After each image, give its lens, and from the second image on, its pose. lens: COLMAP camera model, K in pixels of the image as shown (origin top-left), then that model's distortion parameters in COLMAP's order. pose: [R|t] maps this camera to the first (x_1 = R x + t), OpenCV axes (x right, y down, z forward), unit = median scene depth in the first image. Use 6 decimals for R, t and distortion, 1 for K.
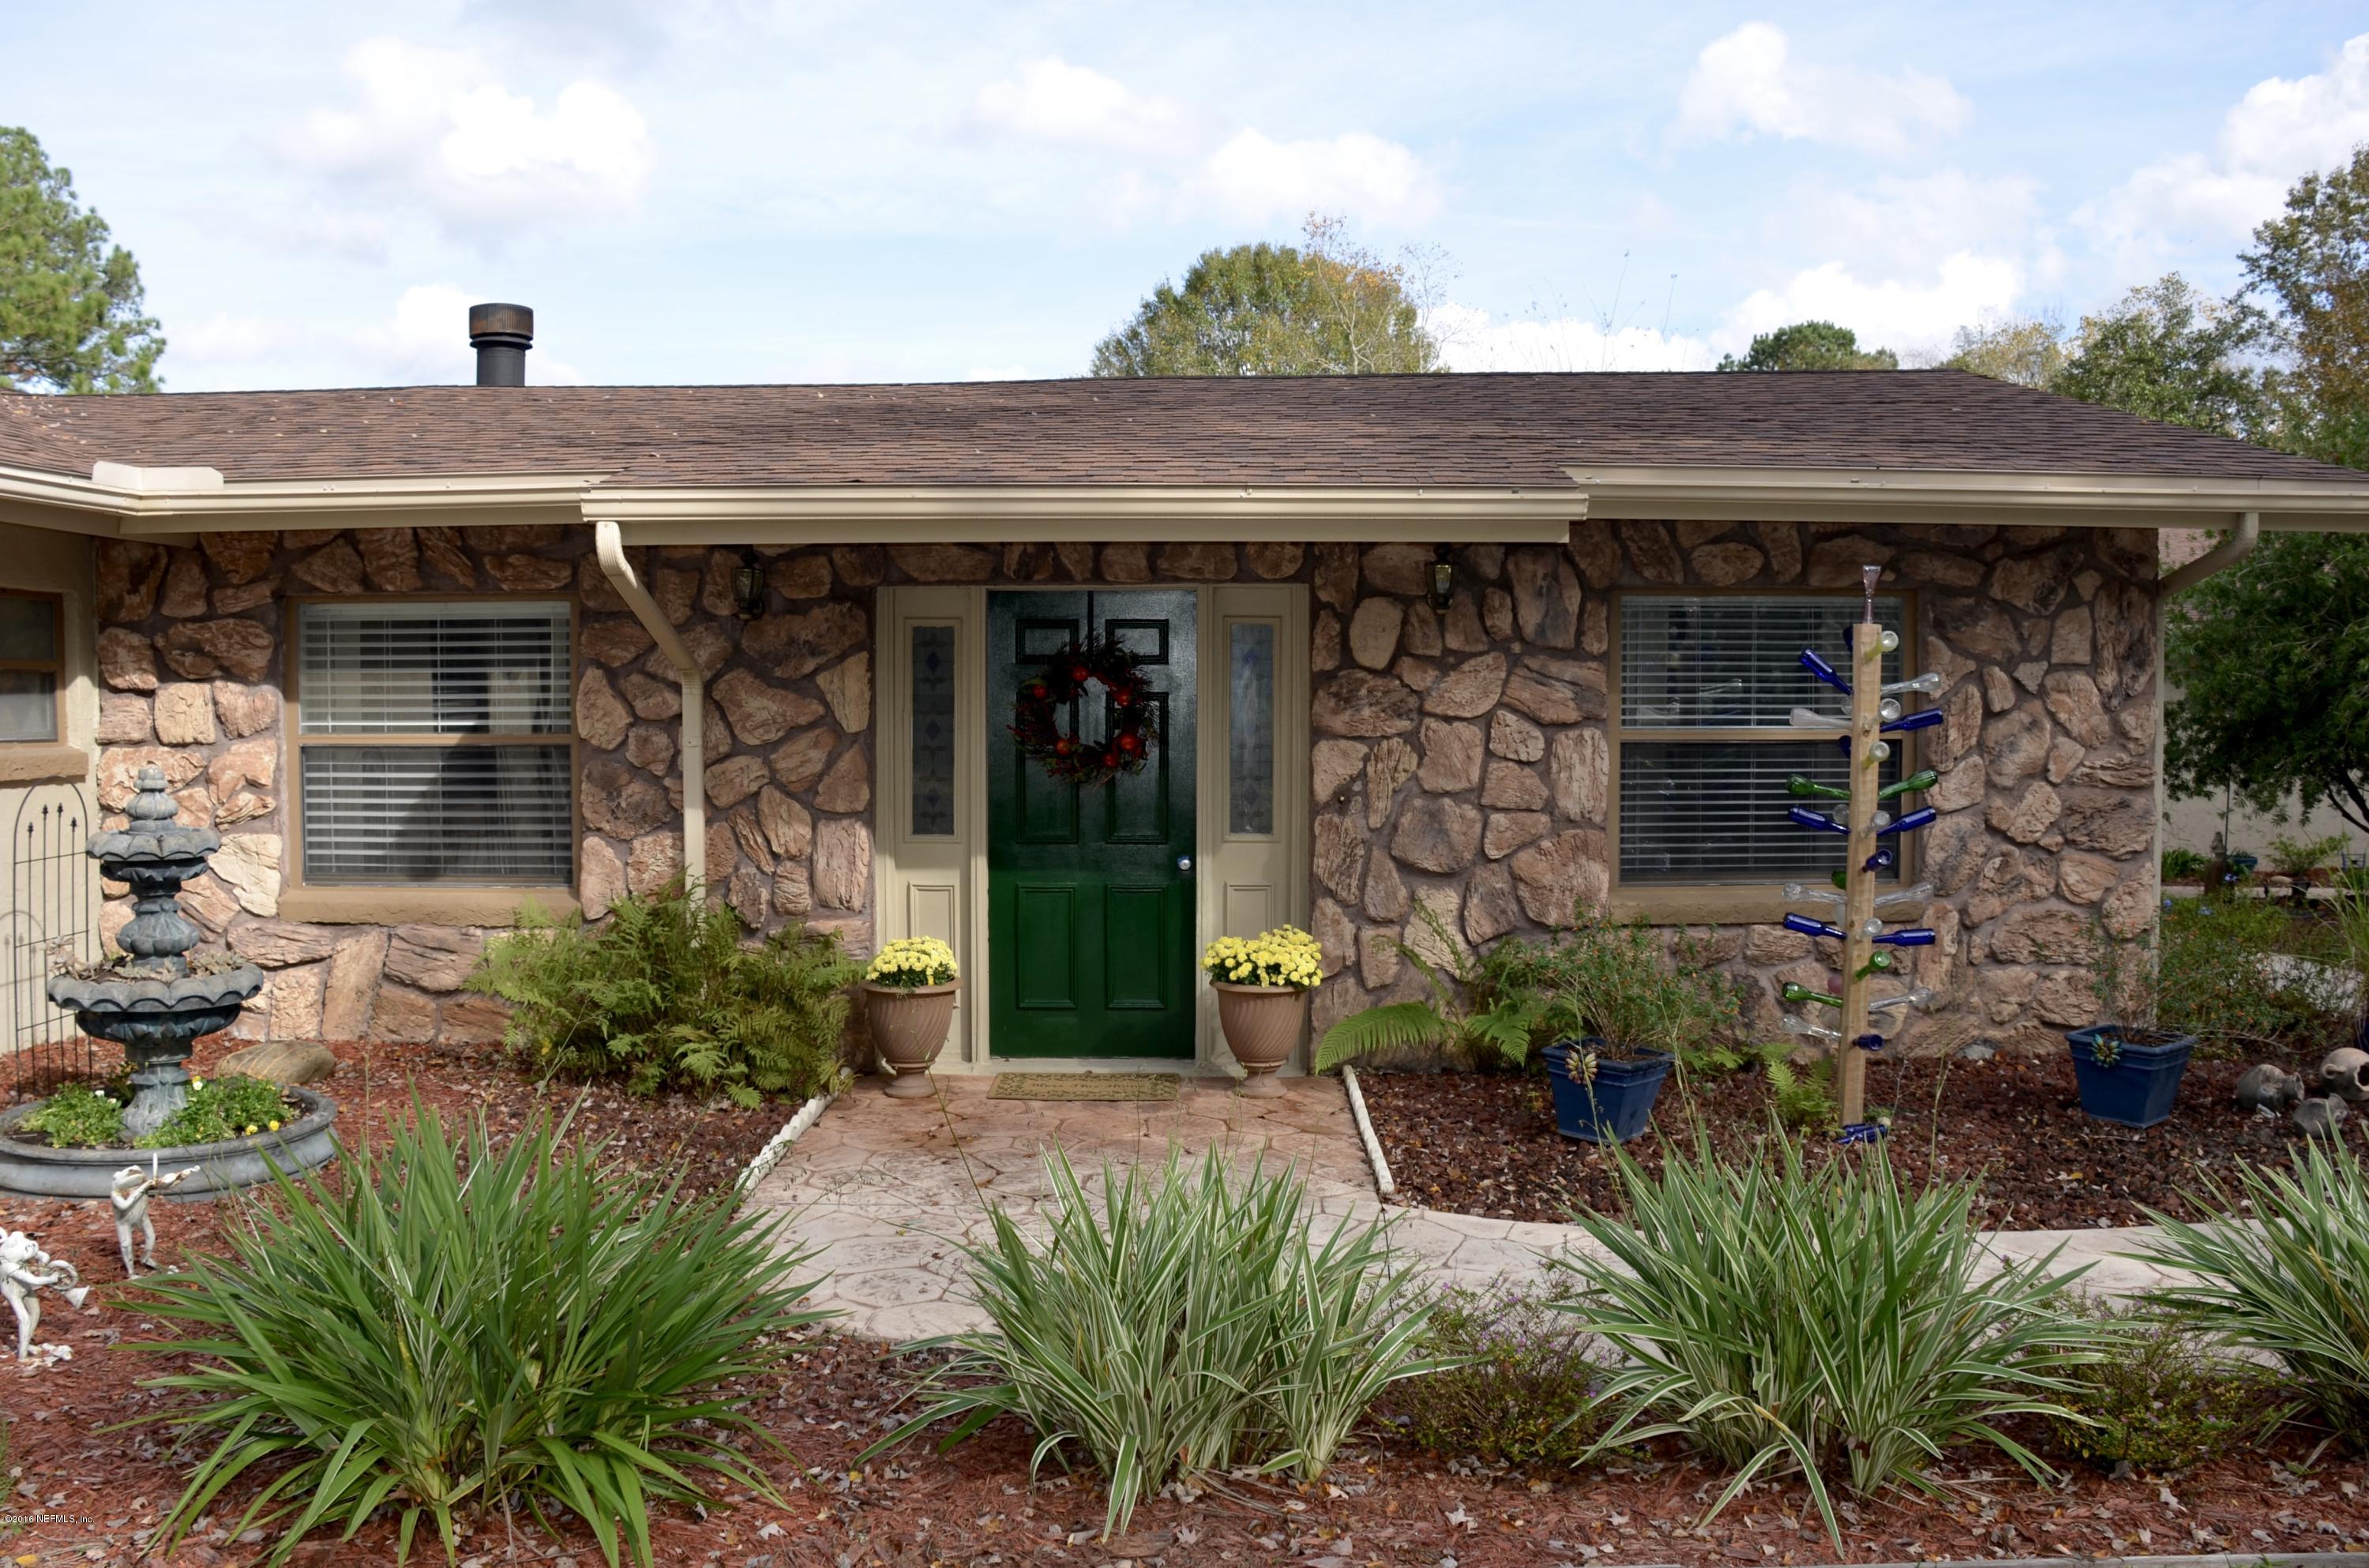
lens RADIAL K [[1897.9, 0, 1184.5], [0, 1897.9, 784.0], [0, 0, 1]] dist [-0.178003, 0.107034]
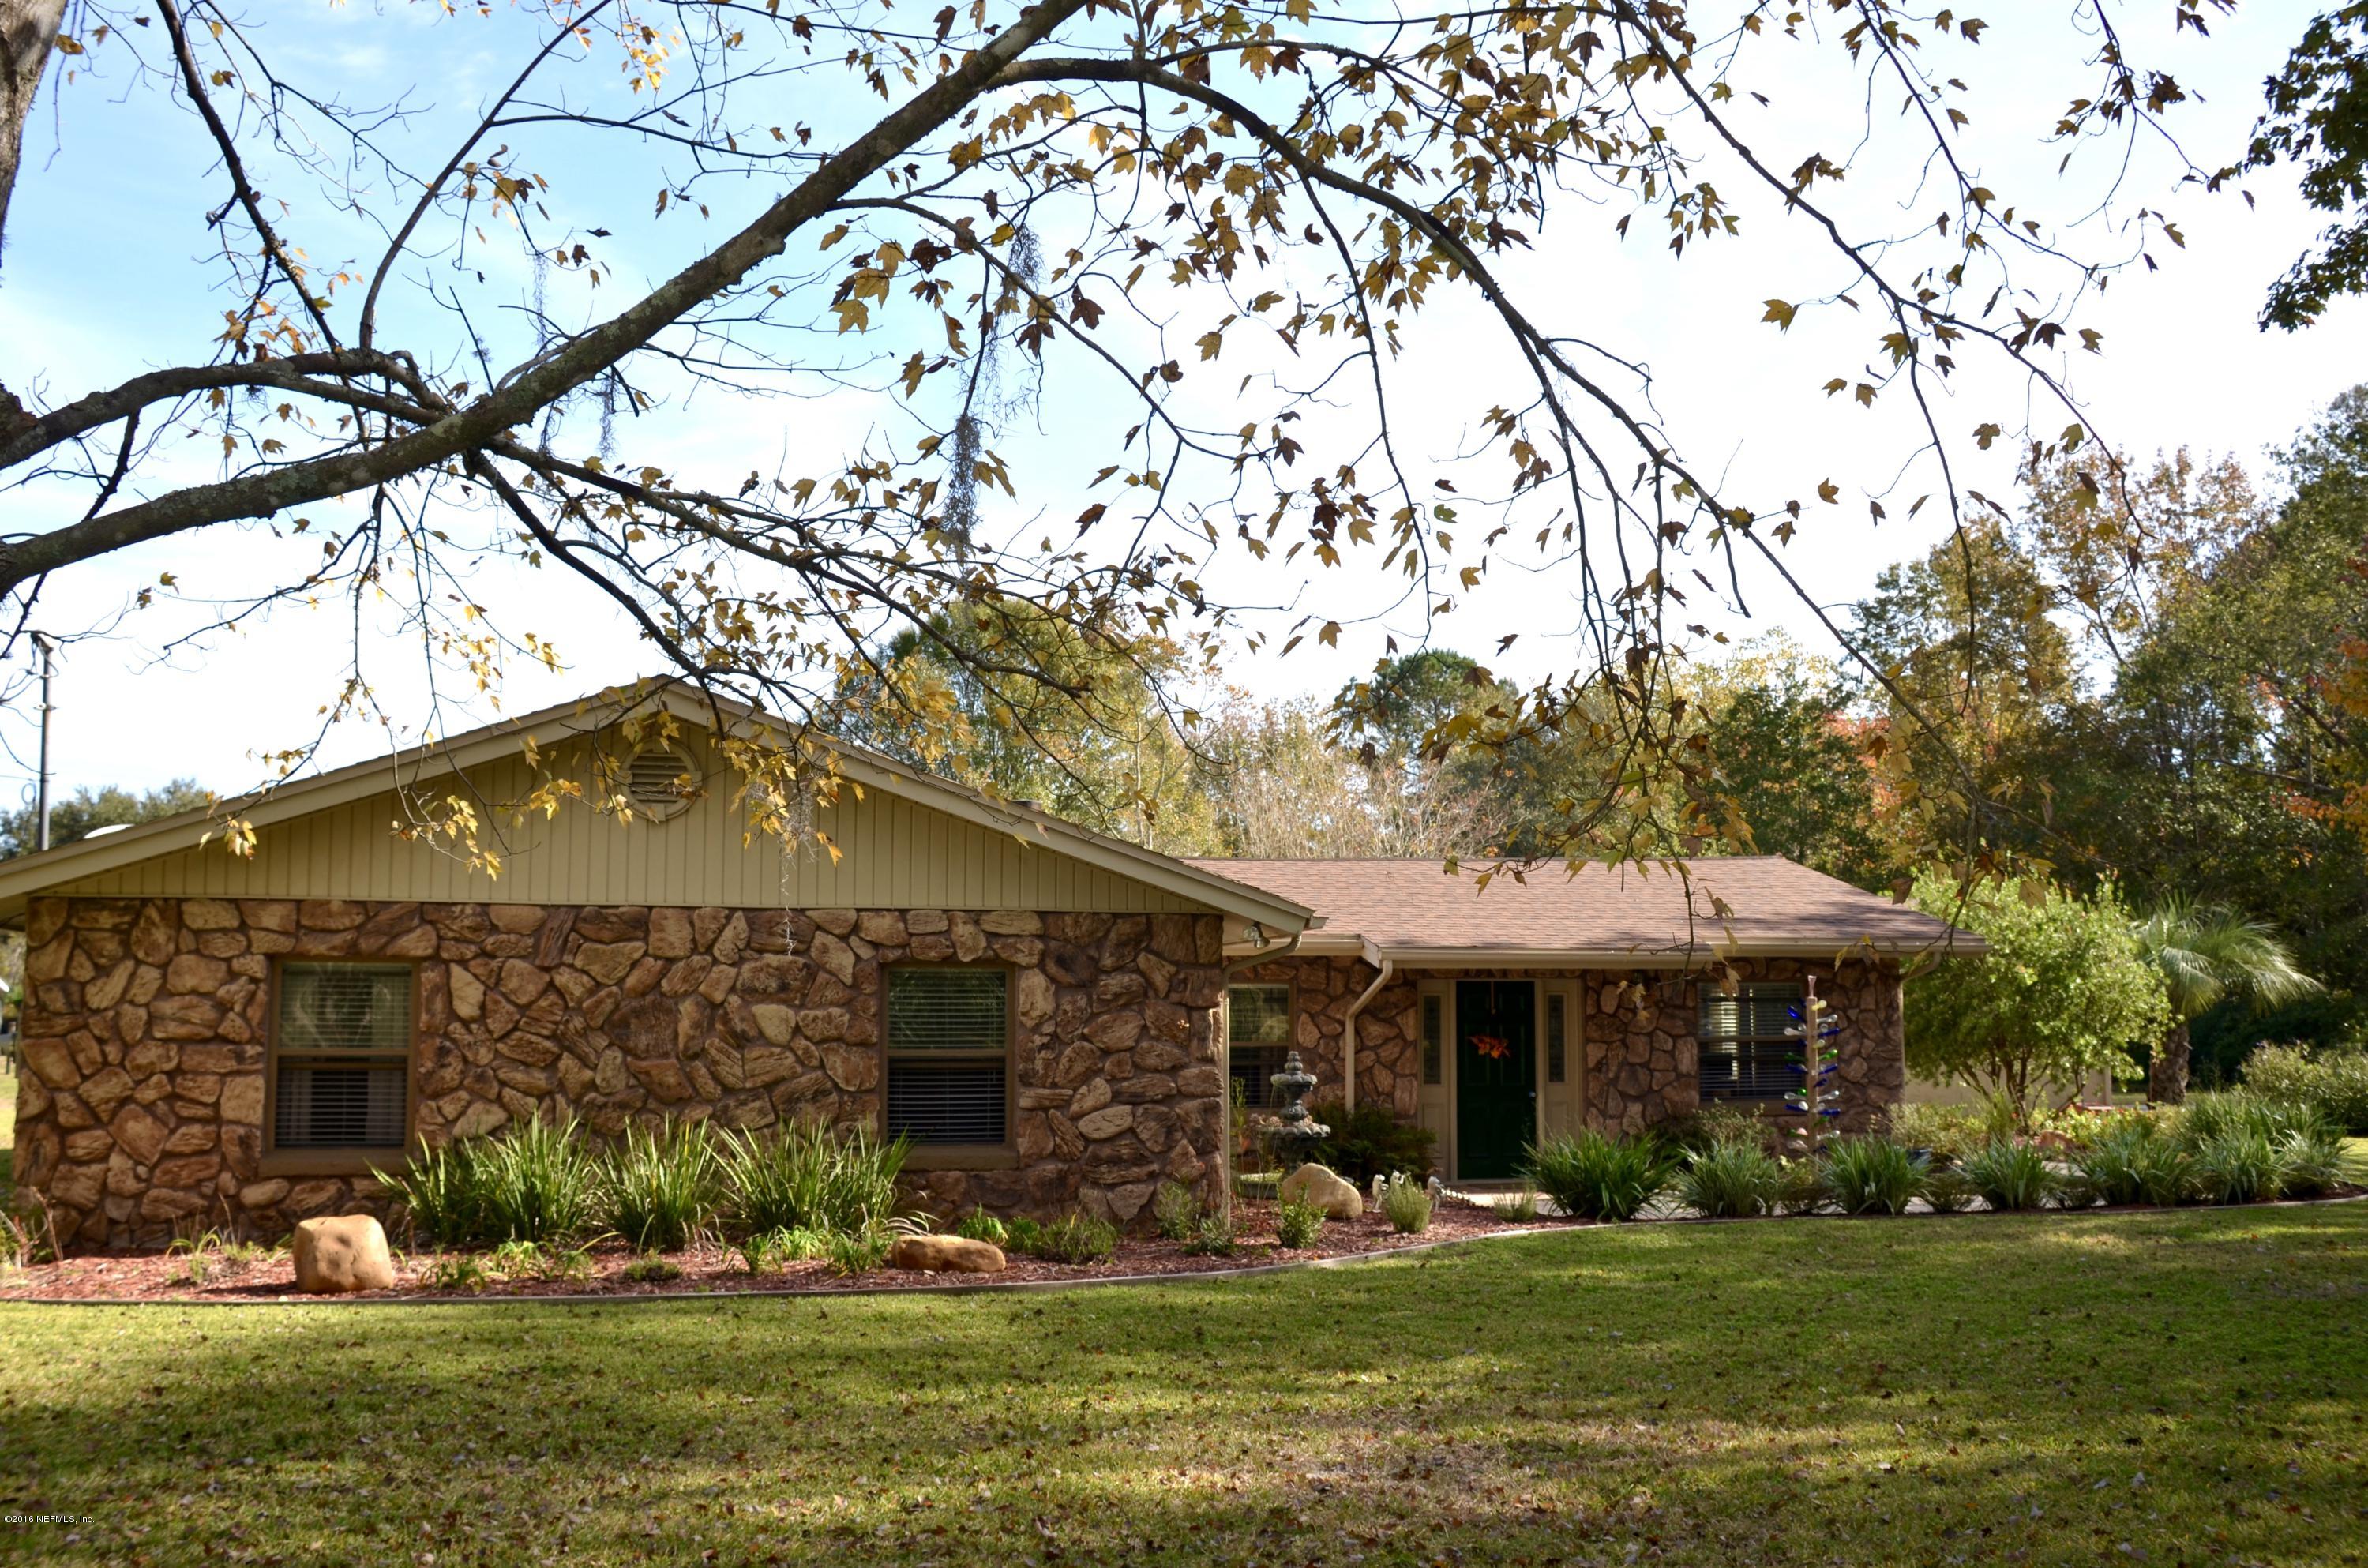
lens RADIAL K [[2081.8, 0, 1184.0], [0, 2081.8, 784.0], [0, 0, 1]] dist [-0.043625, -0.000095]
pose [[0.973622, 0.023587, 0.226945, -1.044241], [0.011398, 0.988373, -0.151621, 0.047201], [-0.227882, 0.150208, 0.962033, -1.504067]]
